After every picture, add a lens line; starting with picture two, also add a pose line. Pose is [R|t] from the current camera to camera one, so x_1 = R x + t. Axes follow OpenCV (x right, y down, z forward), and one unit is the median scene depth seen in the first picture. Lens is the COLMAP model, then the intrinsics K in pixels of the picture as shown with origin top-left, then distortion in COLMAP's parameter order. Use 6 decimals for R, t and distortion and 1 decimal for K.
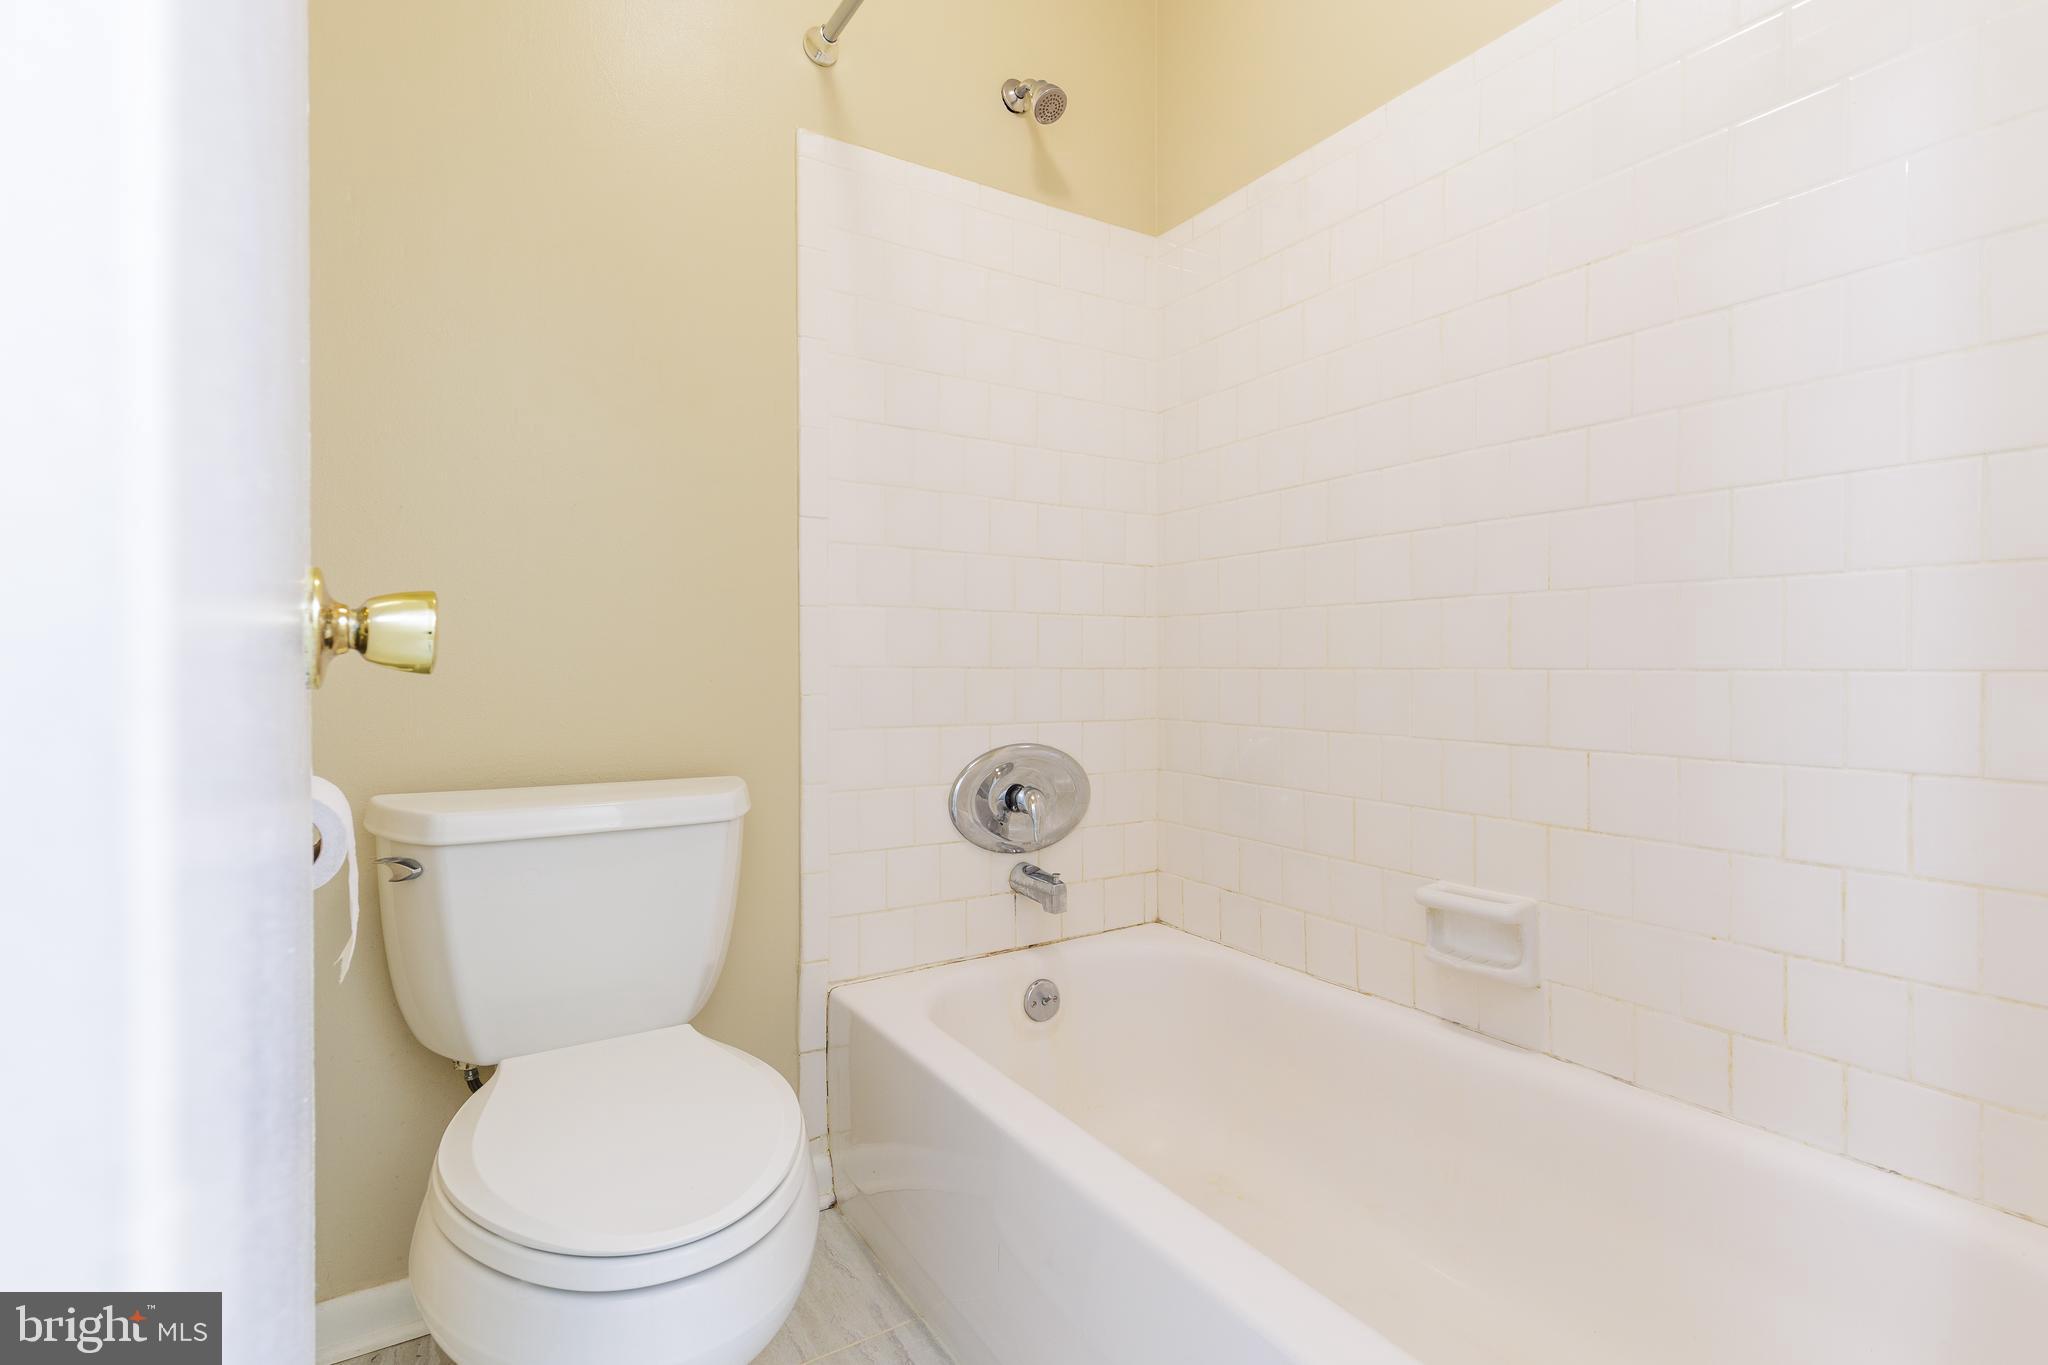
lens RADIAL K [[941.1, 0, 984.1], [0, 941.1, 690.8], [0, 0, 1]] dist [0.015376, -0.002252]
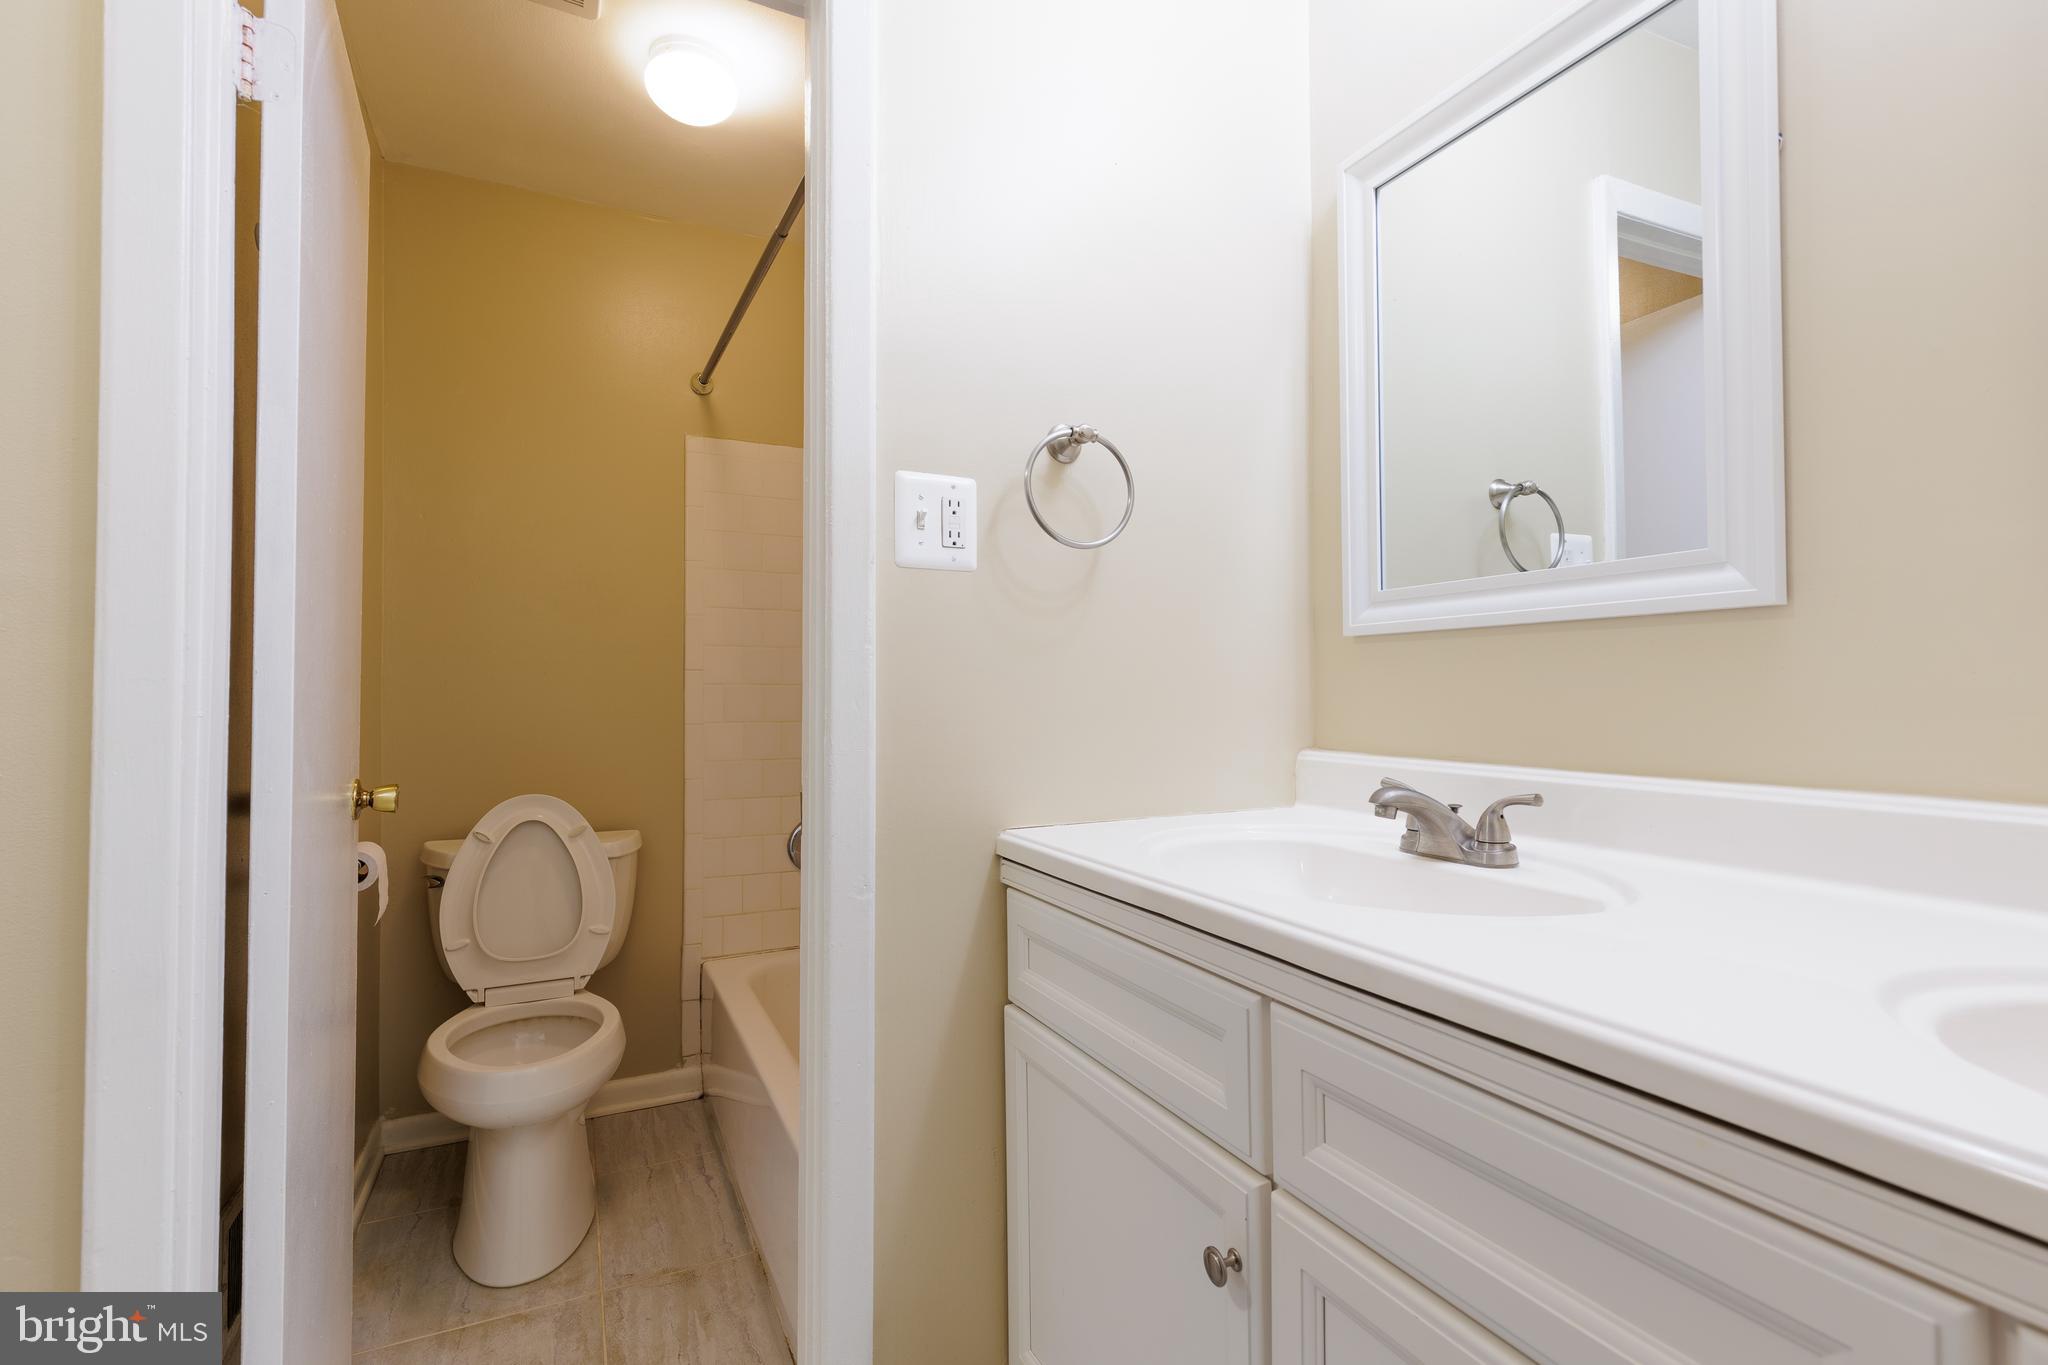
lens RADIAL K [[941.1, 0, 996.0], [0, 941.1, 686.0], [0, 0, 1]] dist [0.015376, -0.002252]
pose [[0.992174, -0.004147, -0.124797, 0.545588], [0.001081, 0.999696, -0.024622, -0.116516], [0.124861, 0.024294, 0.991877, -0.556340]]
